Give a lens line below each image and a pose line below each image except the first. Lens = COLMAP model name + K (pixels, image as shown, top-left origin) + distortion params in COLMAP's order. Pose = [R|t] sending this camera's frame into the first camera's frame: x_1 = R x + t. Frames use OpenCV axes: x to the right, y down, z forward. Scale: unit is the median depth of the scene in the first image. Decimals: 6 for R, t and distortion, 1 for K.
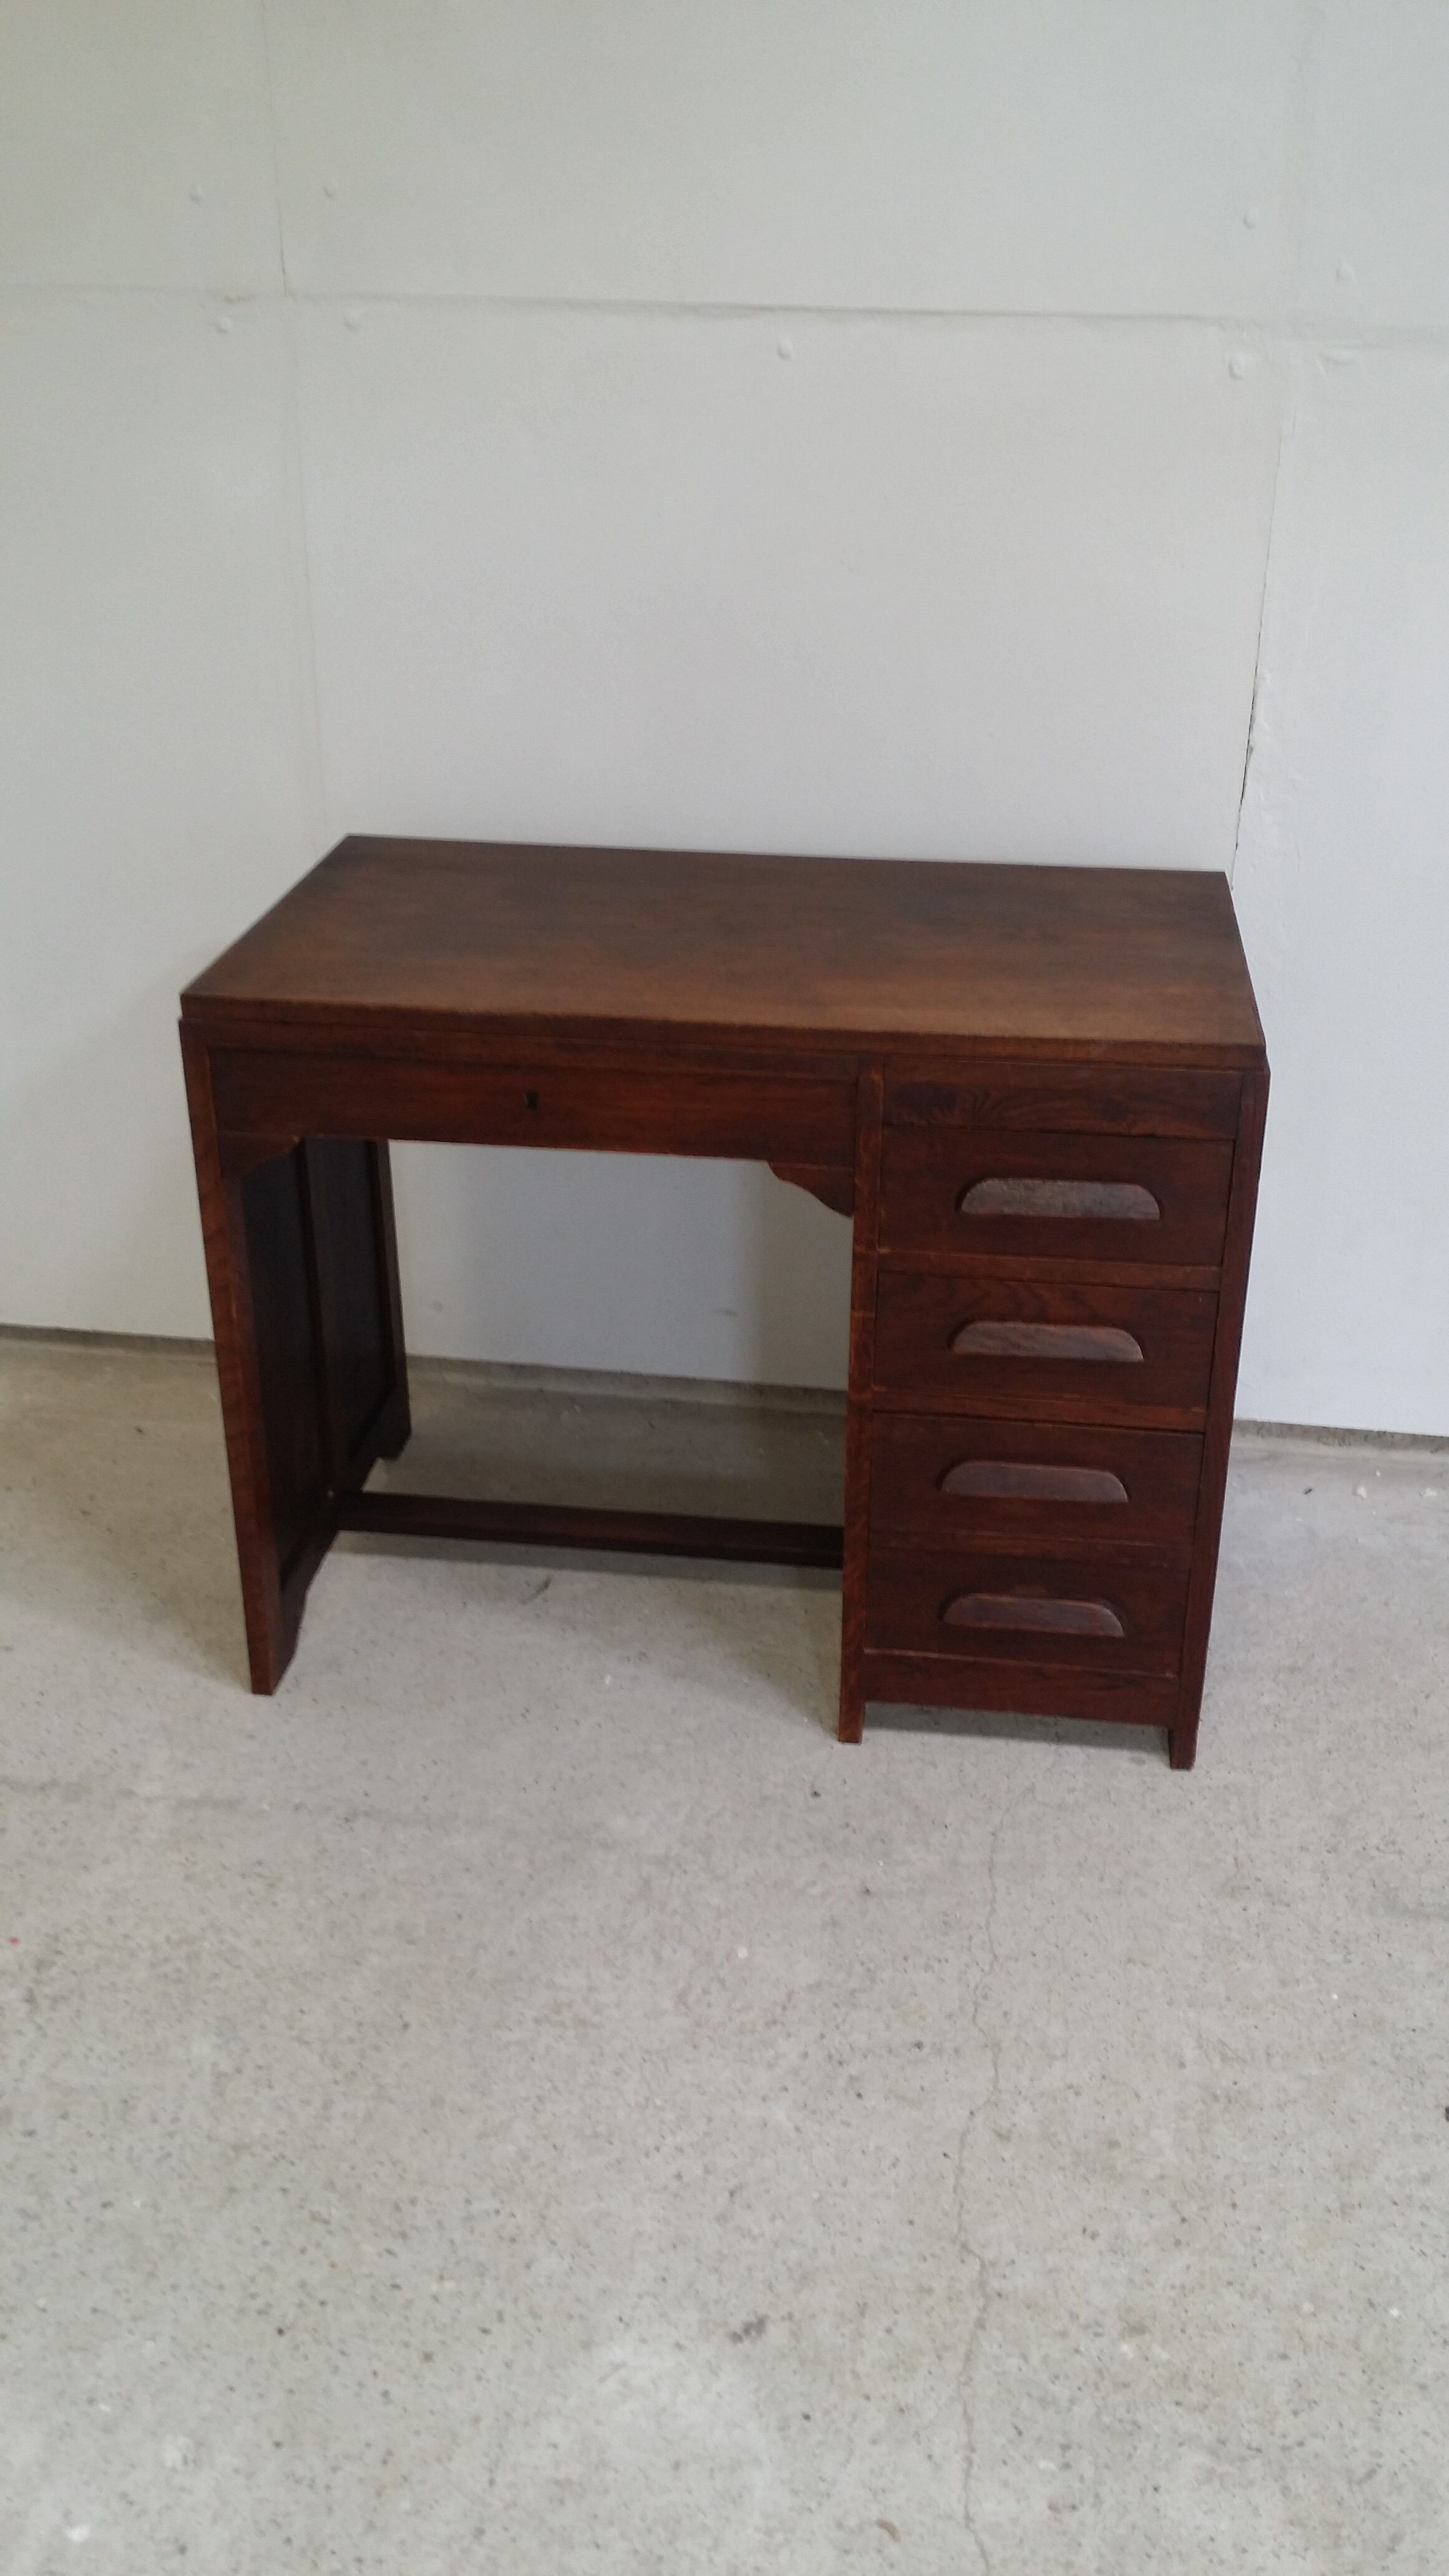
lens RADIAL K [[2267.7, 0, 797.0], [0, 2267.7, 1232.3], [0, 0, 1]] dist [0.059112, -0.113146]
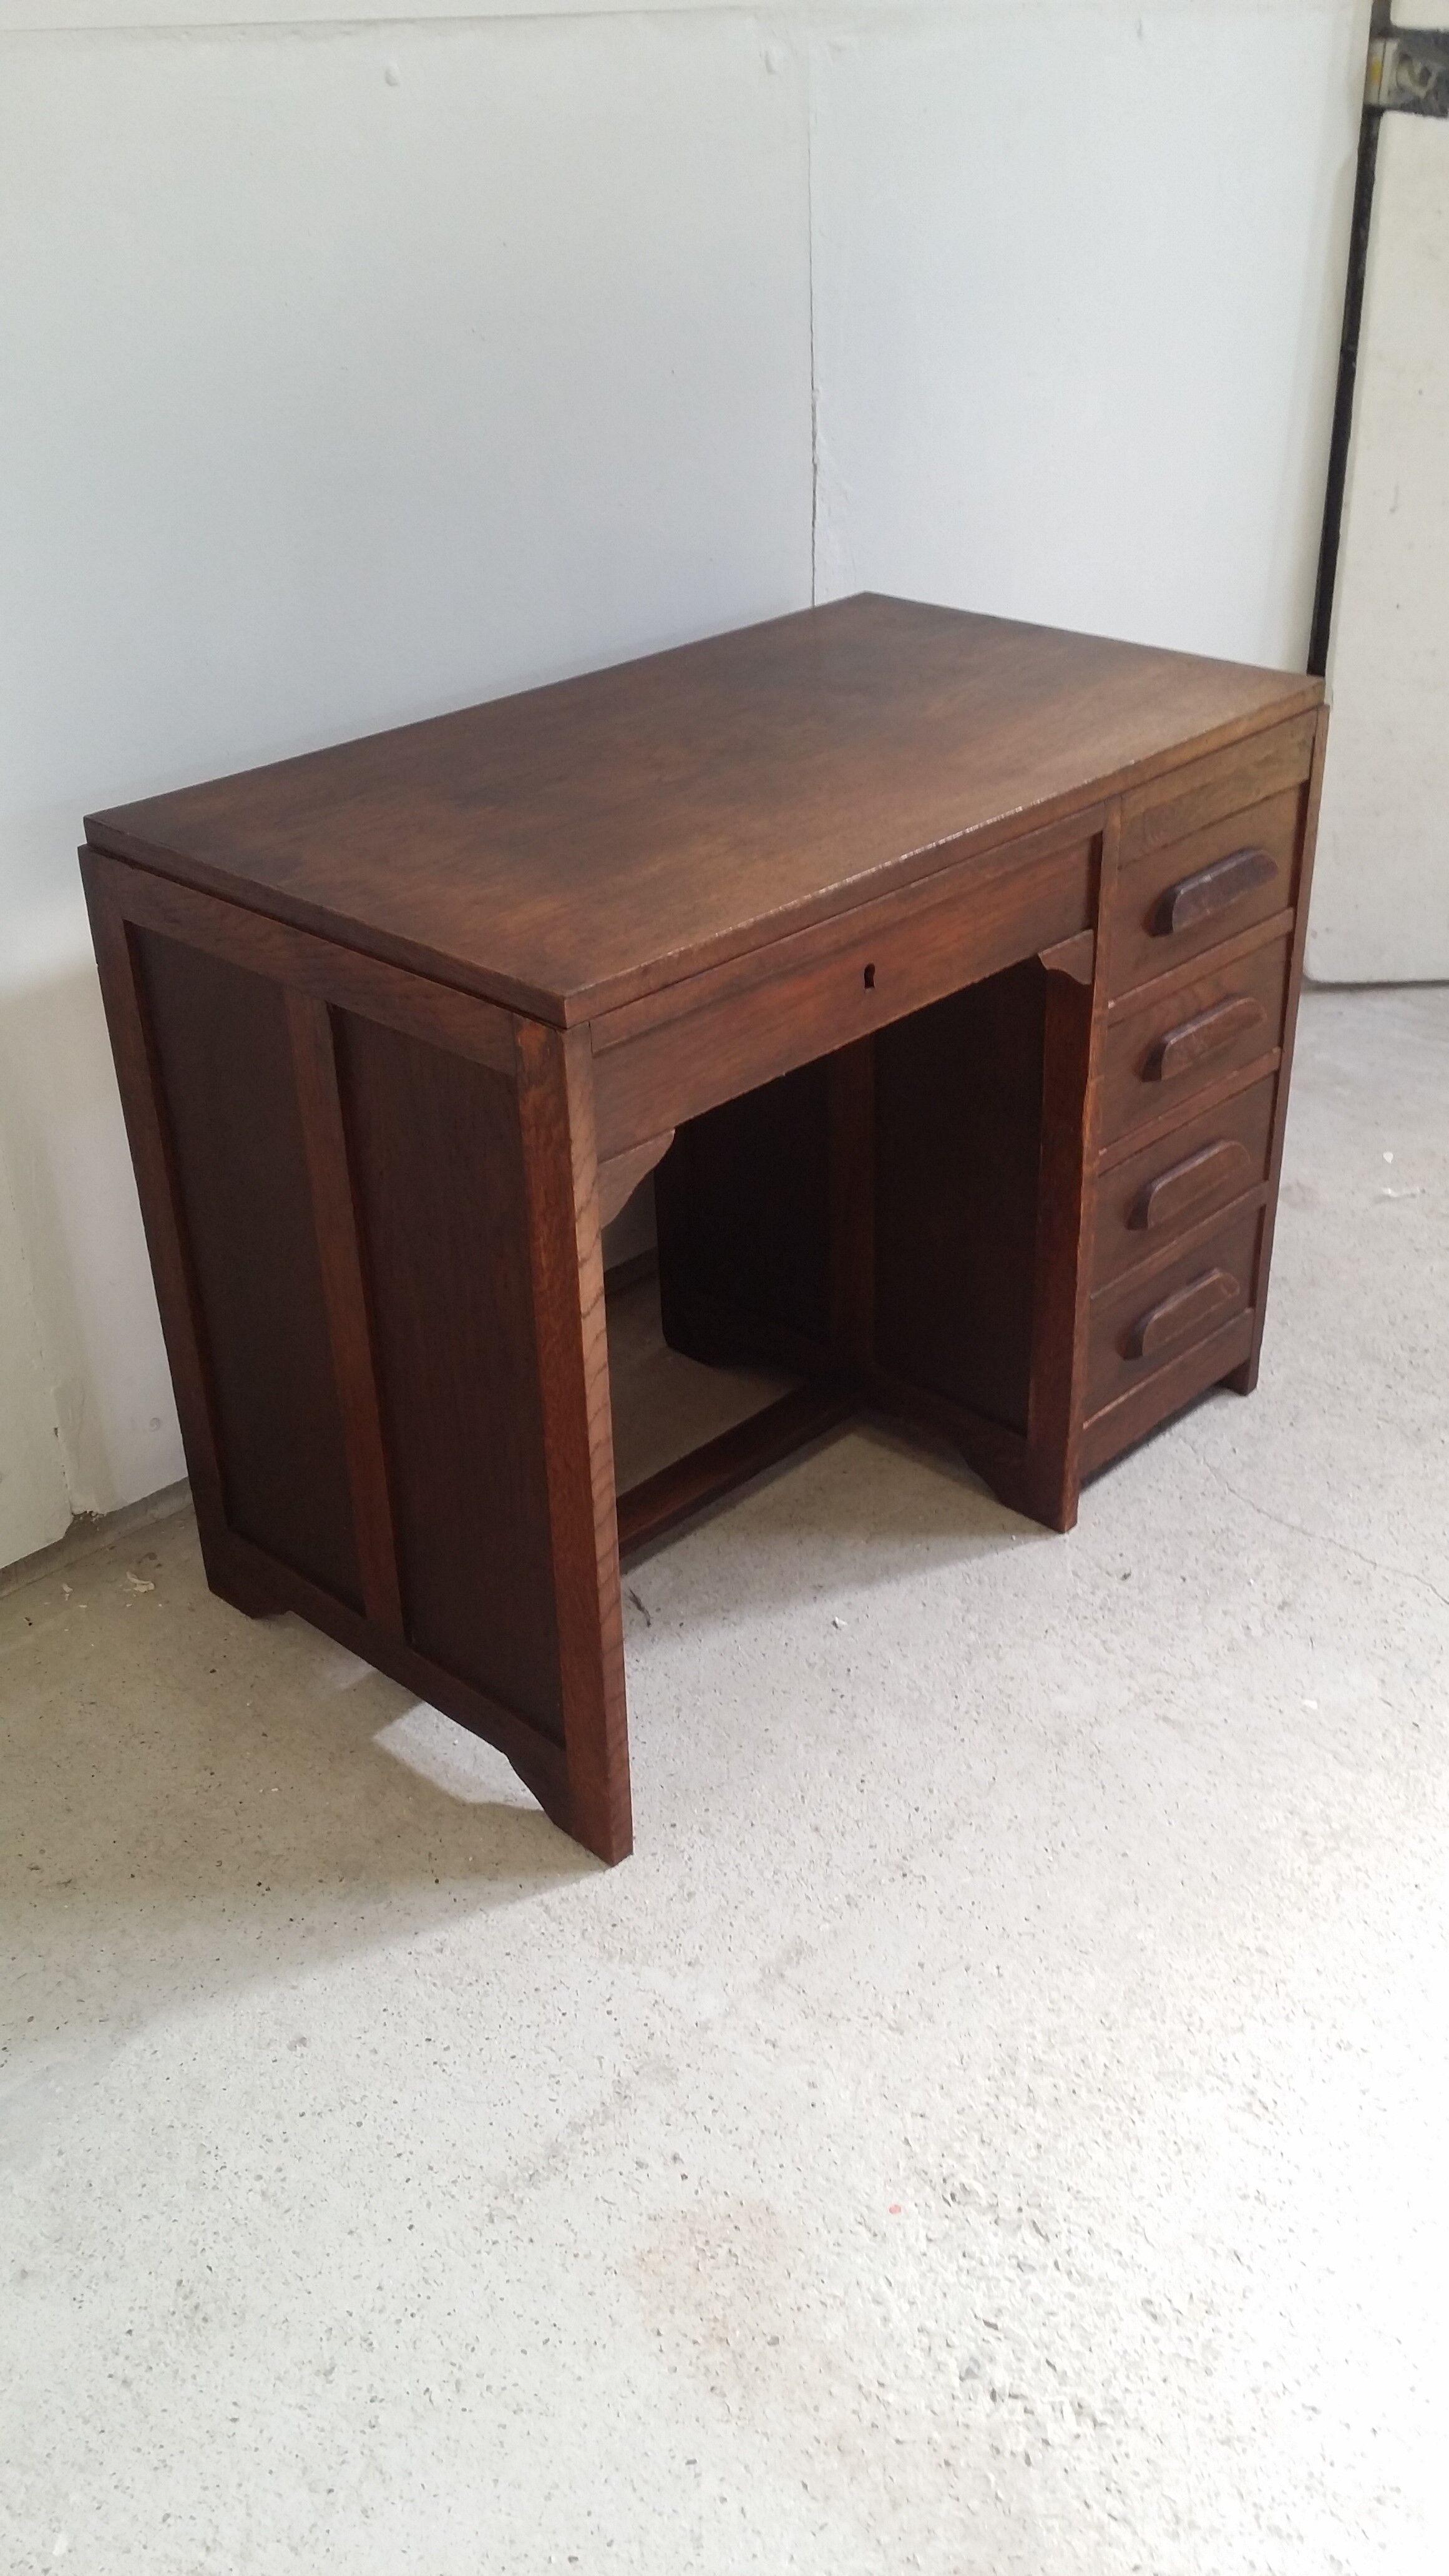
lens RADIAL K [[2296.0, 0, 721.9], [0, 2296.0, 1243.8], [0, 0, 1]] dist [0.056607, -0.128310]
pose [[0.604041, -0.410423, 0.683146, -0.846292], [0.360859, 0.905142, 0.224721, -0.196641], [-0.710574, 0.110779, 0.694847, 0.506112]]
